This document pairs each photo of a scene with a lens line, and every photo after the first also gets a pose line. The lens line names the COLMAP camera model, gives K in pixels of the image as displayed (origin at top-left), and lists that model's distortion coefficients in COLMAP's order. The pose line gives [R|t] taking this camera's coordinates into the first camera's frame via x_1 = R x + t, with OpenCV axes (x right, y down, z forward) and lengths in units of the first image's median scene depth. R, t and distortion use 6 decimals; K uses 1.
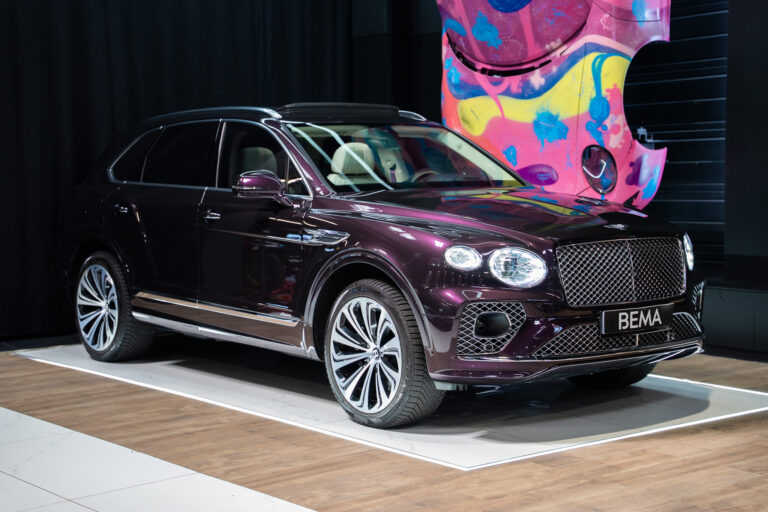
lens RADIAL K [[1237.9, 0, 384.0], [0, 1237.9, 256.0], [0, 0, 1]] dist [0.261191, 0.027619]
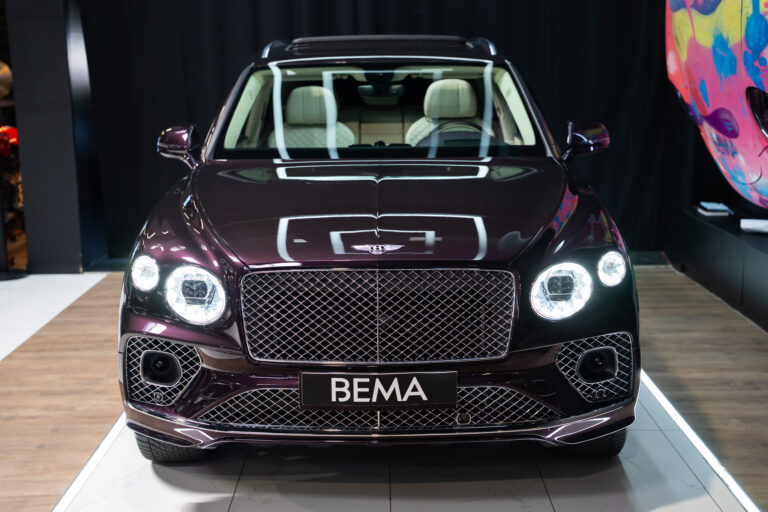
lens RADIAL K [[1103.2, 0, 384.0], [0, 1103.2, 256.0], [0, 0, 1]] dist [0.247771, 0.002455]
pose [[0.781302, 0.119095, -0.612686, 0.550040], [-0.044919, 0.989810, 0.135120, -0.099153], [0.622535, -0.078048, 0.778690, 0.530070]]
